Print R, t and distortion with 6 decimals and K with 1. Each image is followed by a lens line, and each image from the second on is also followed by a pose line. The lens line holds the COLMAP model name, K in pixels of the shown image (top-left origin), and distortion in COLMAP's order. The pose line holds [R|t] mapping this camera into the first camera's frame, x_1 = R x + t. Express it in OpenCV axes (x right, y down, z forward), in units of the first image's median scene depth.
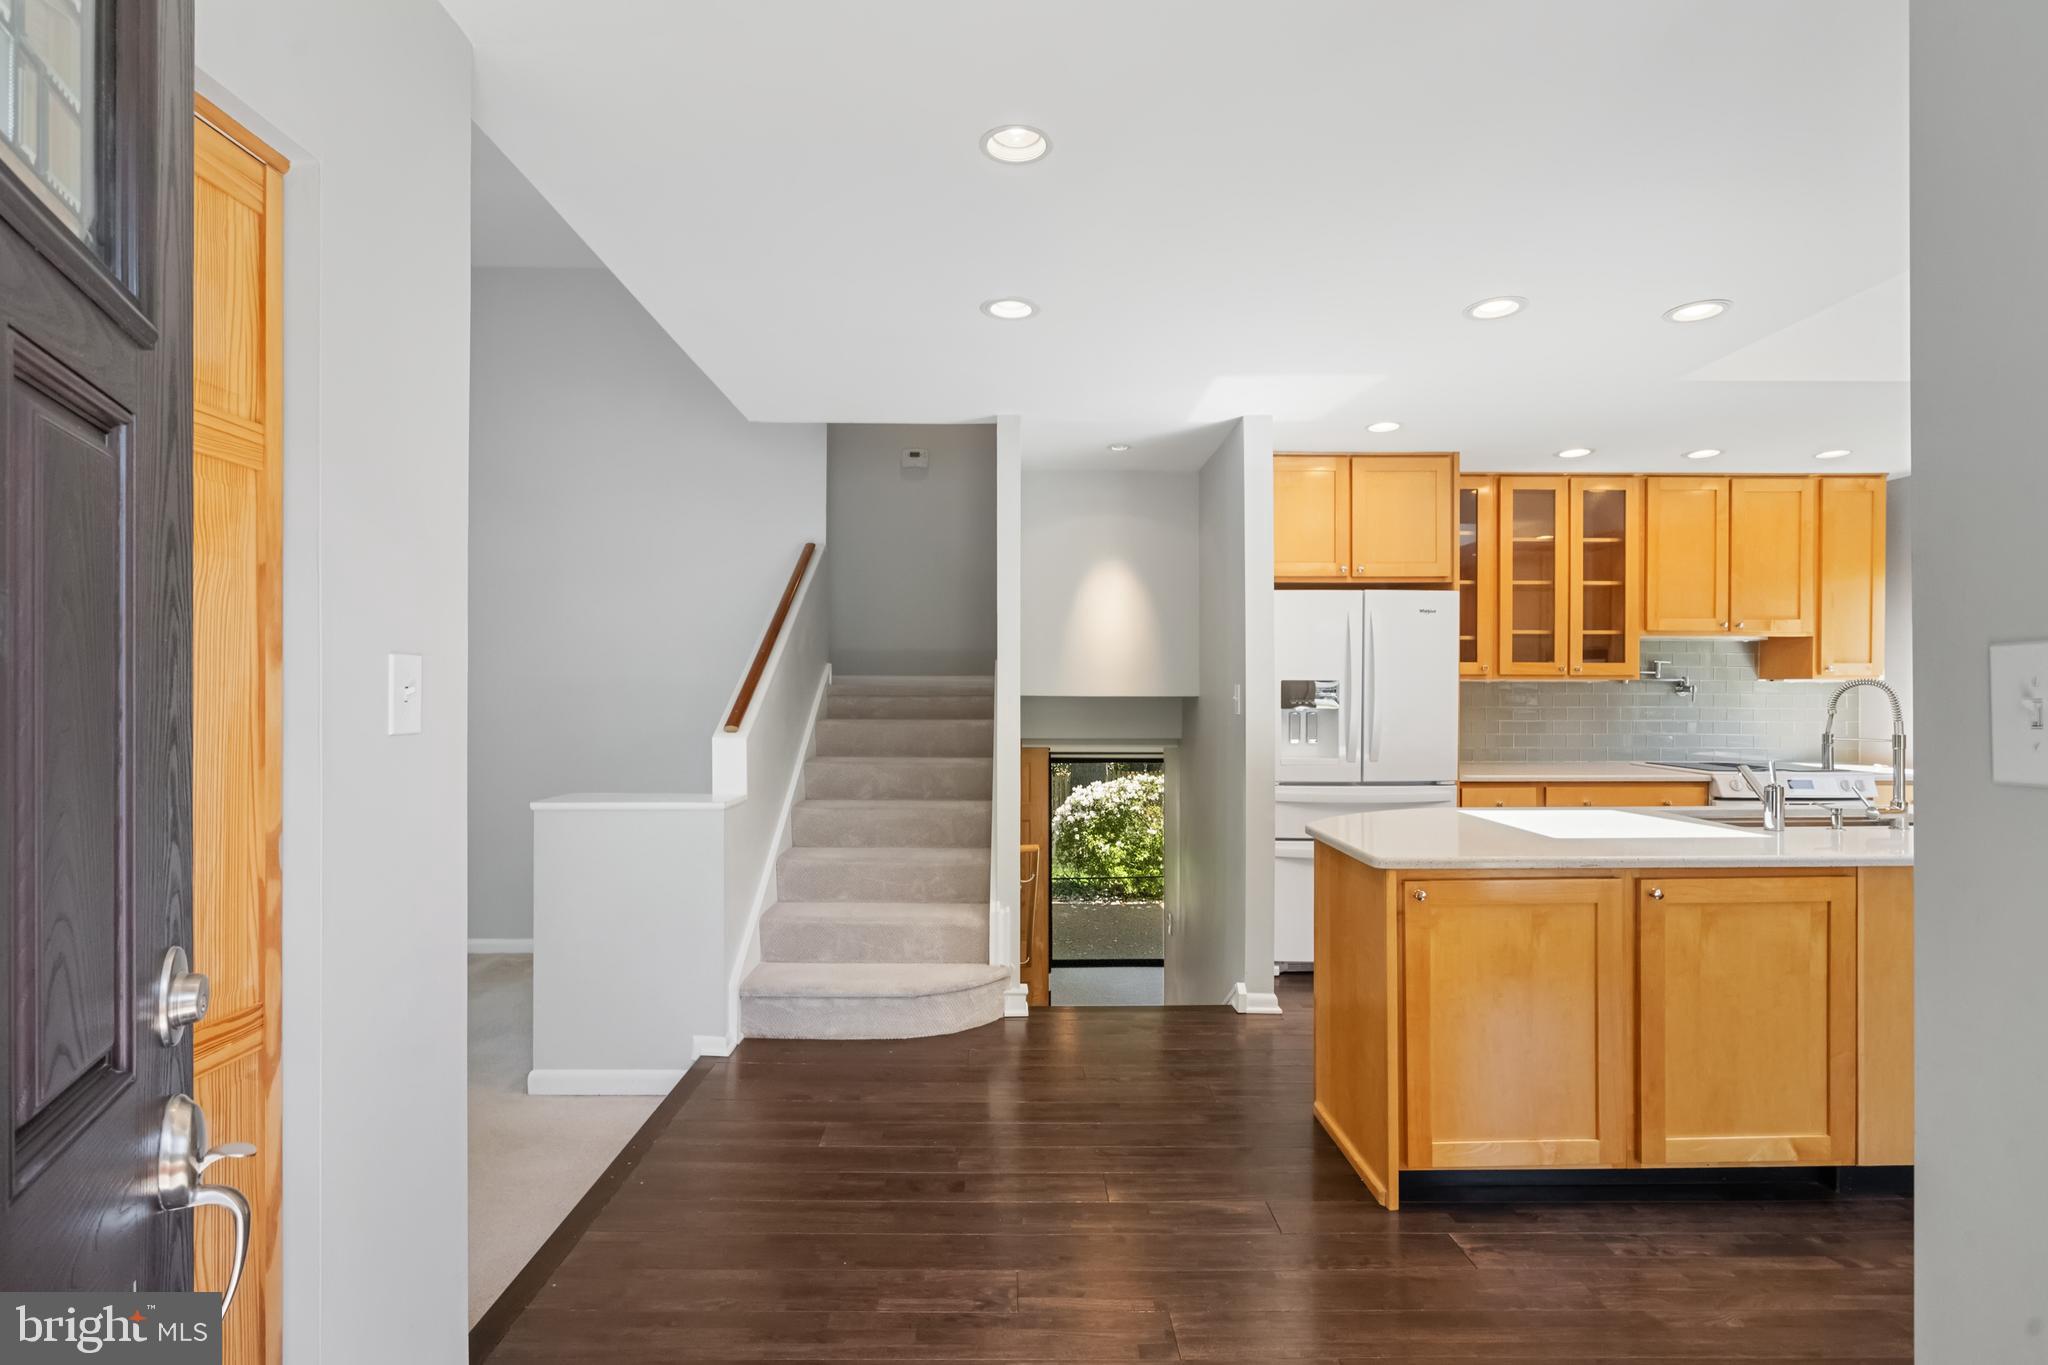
lens RADIAL K [[972.0, 0, 1020.5], [0, 972.0, 662.2], [0, 0, 1]] dist [0.000917, -0.000091]
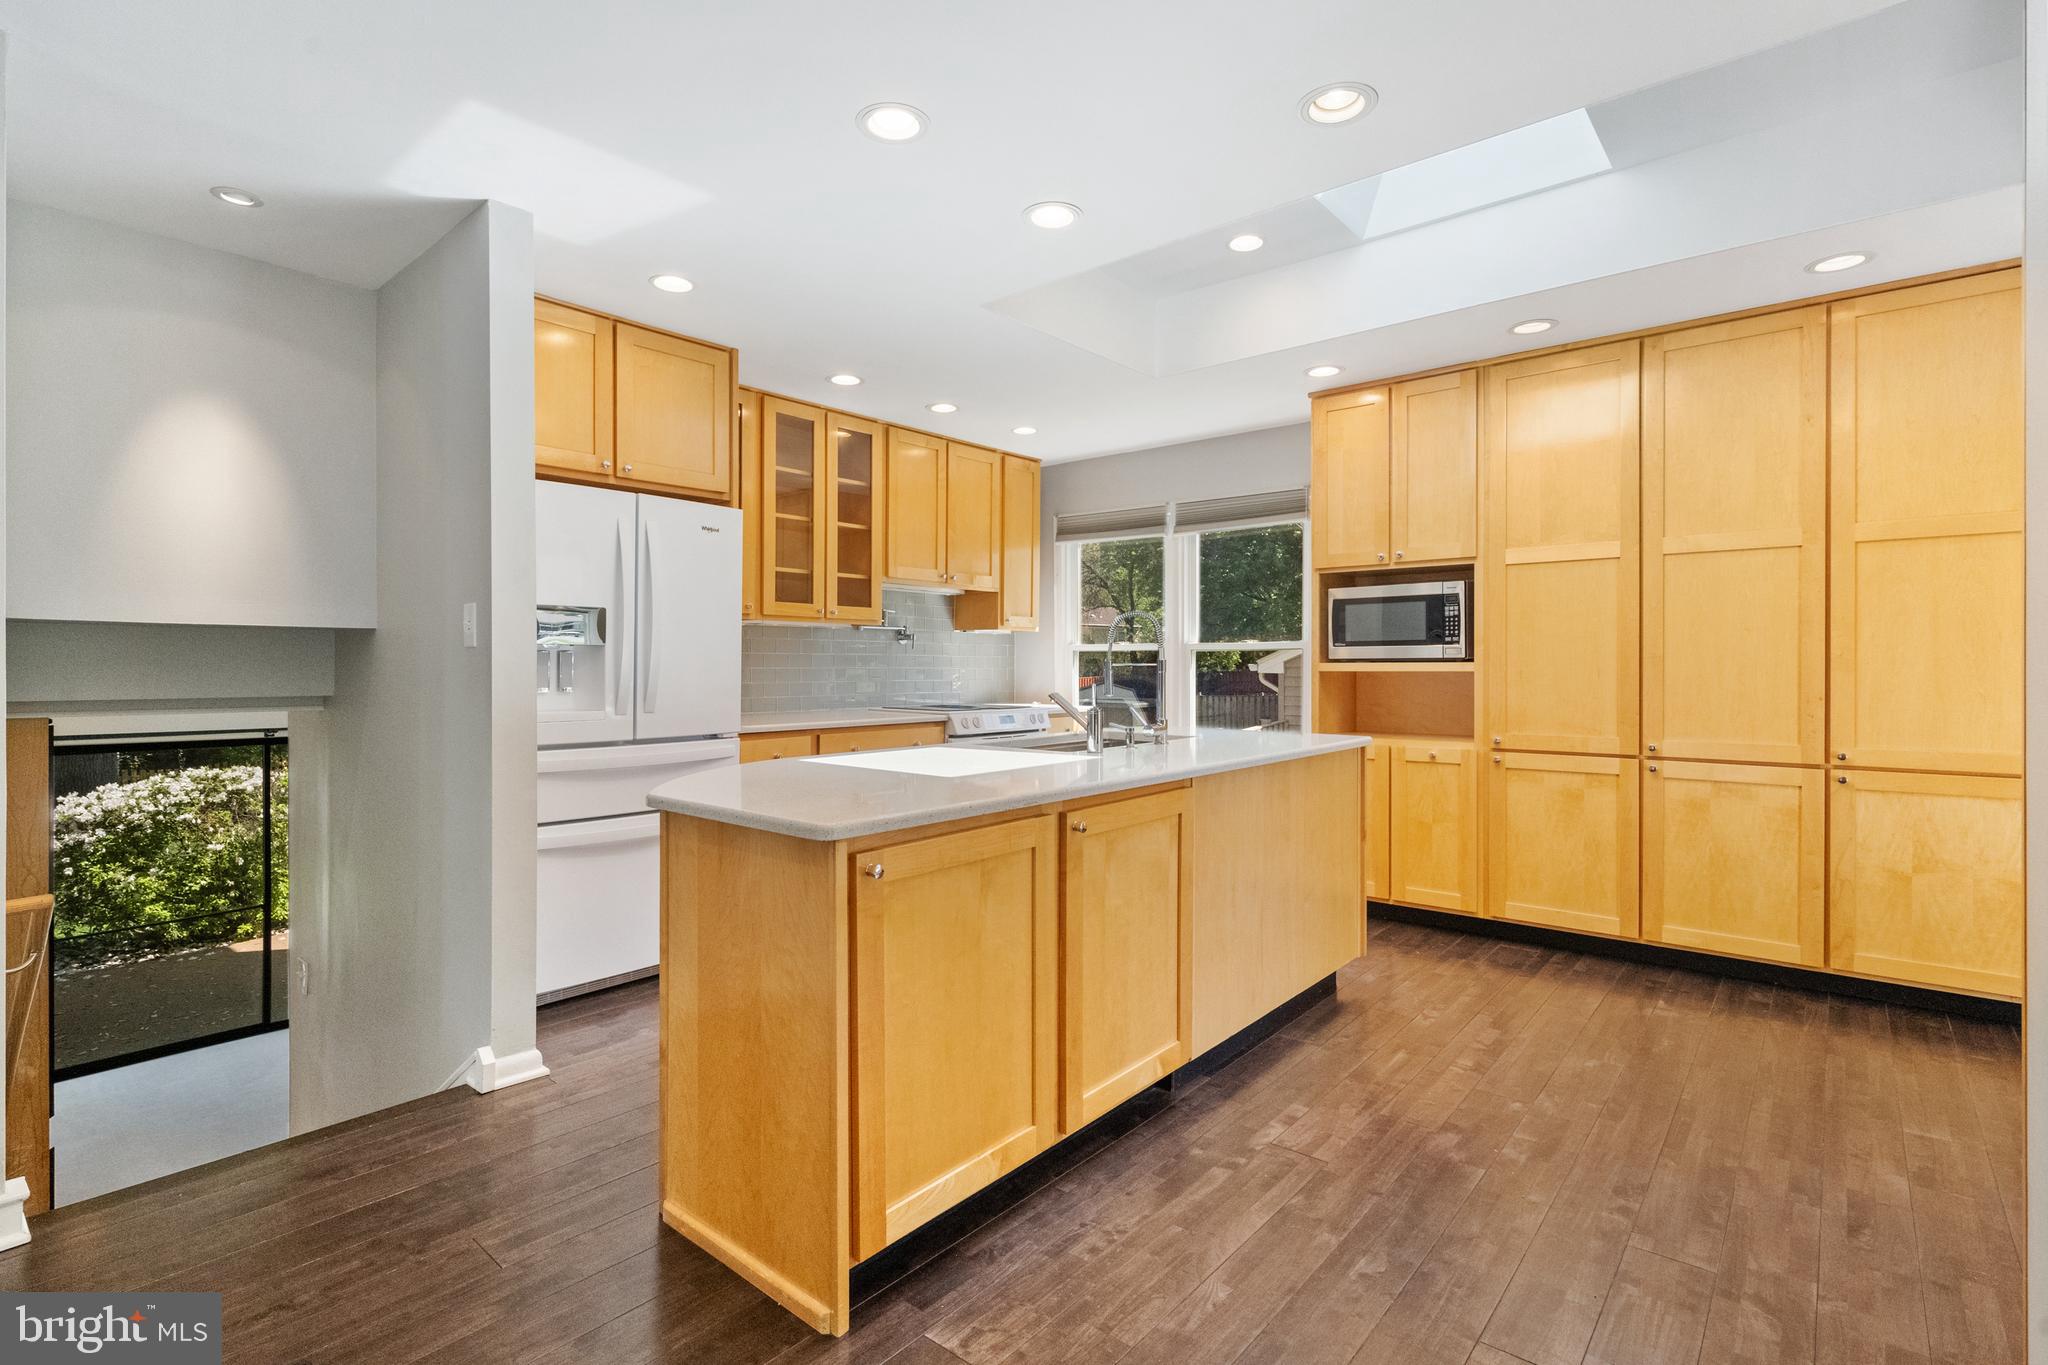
lens RADIAL K [[972.0, 0, 1020.5], [0, 972.0, 662.2], [0, 0, 1]] dist [0.000917, -0.000091]
pose [[0.660833, 0.002288, 0.750530, -0.024126], [-0.021696, 0.999636, 0.016056, 0.037537], [-0.750220, -0.026894, 0.660642, 0.229091]]
